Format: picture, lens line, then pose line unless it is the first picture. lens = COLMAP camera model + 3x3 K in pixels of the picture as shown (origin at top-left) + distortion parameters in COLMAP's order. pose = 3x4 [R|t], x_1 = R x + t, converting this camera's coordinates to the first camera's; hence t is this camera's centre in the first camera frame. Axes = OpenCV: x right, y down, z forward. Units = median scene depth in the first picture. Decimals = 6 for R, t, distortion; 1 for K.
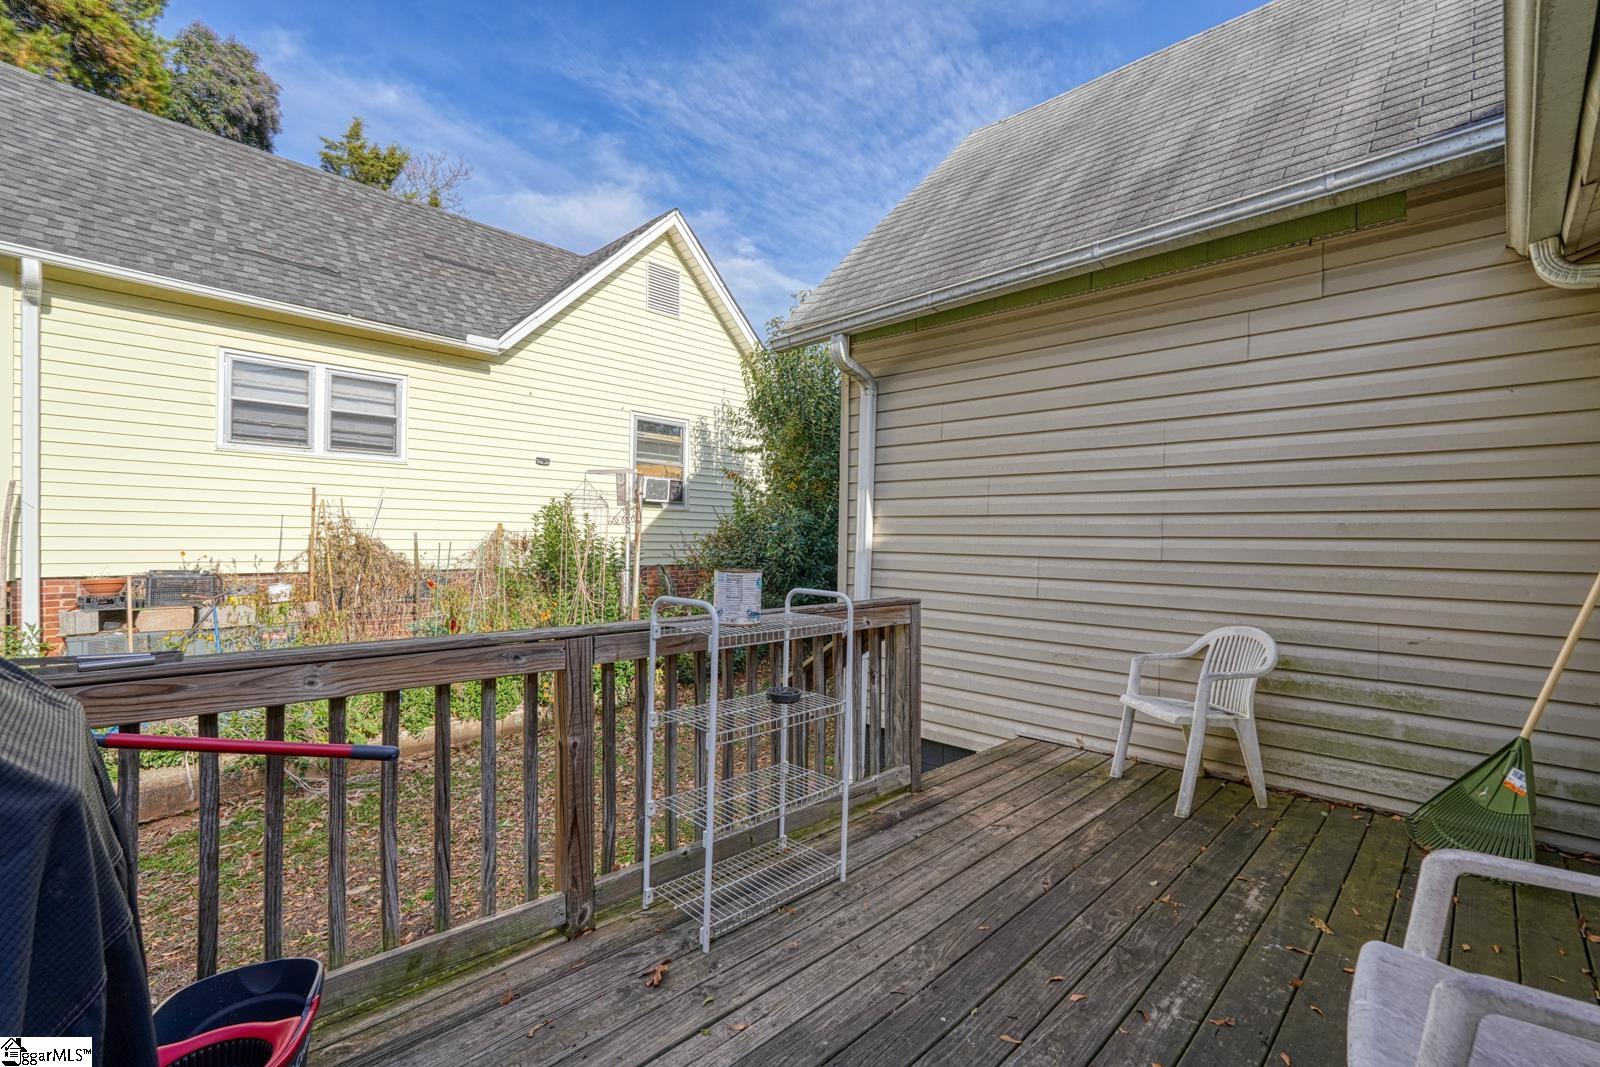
lens RADIAL K [[713.5, 0, 800.6], [0, 713.5, 542.7], [0, 0, 1]] dist [-0.003317, 0.000116]
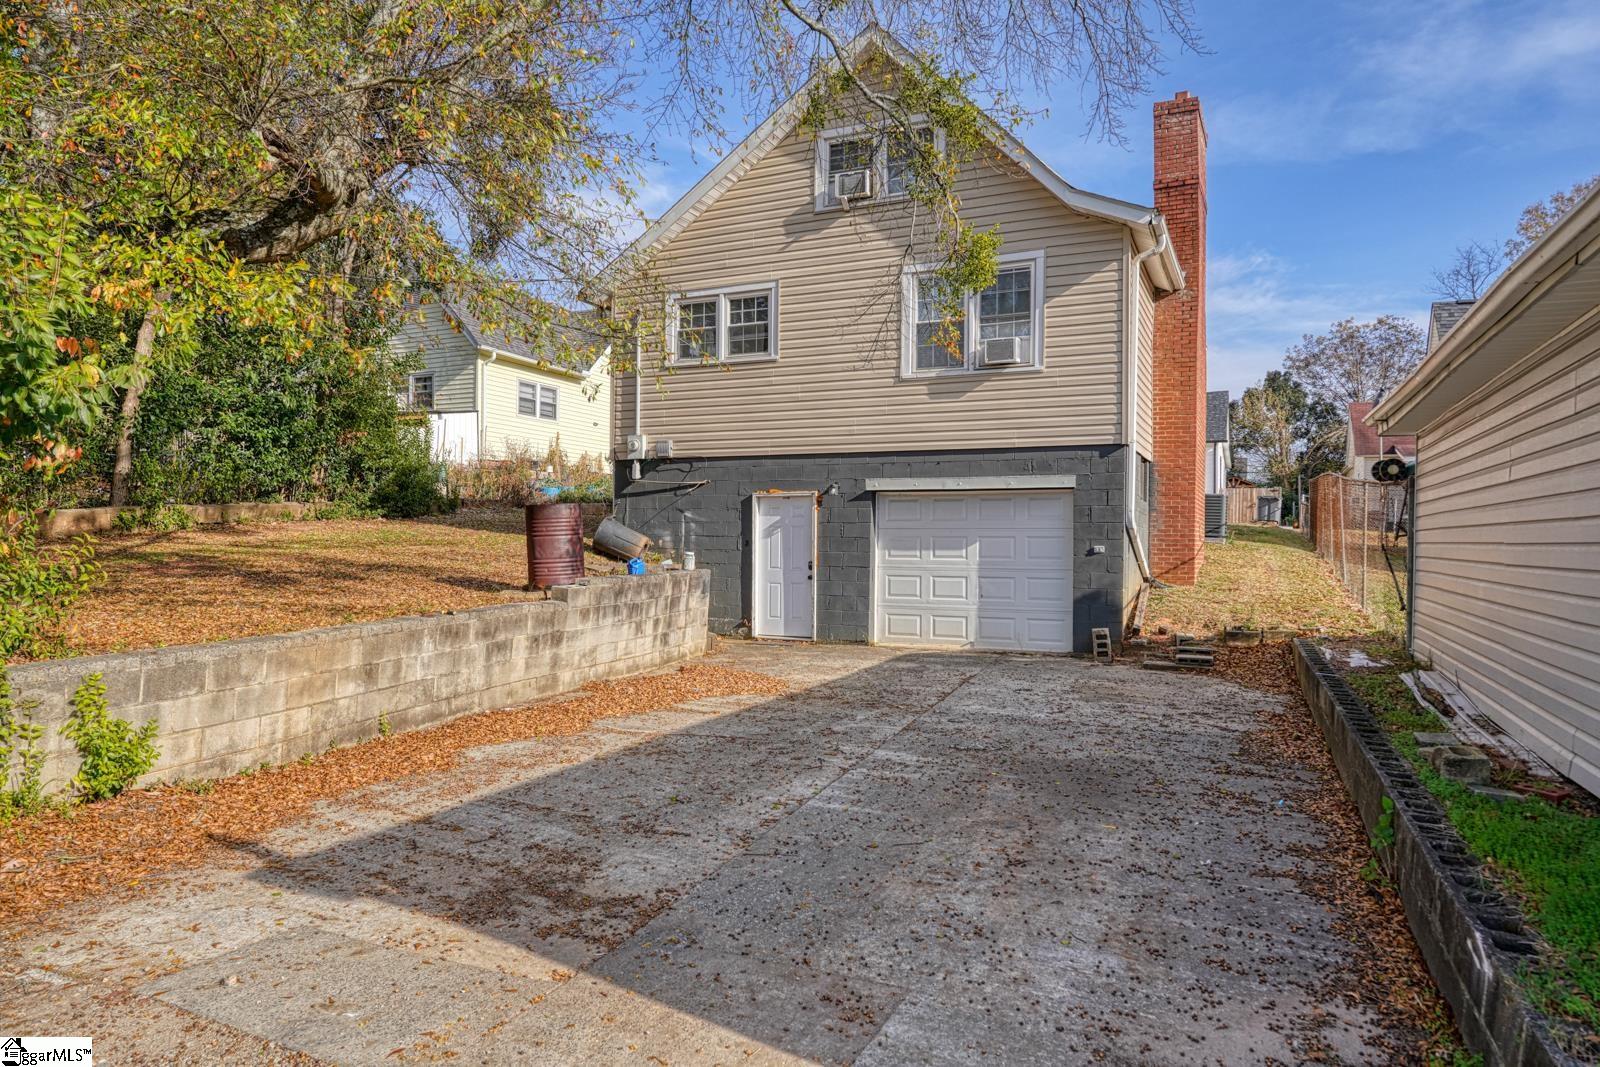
lens RADIAL K [[951.9, 0, 800.0], [0, 951.9, 533.5], [0, 0, 1]] dist [-0.000075, -0.000460]
pose [[0.946828, -0.001901, 0.321736, -0.884600], [0.003796, 0.999979, -0.005262, 0.297636], [-0.321719, 0.006203, 0.946815, -2.445051]]
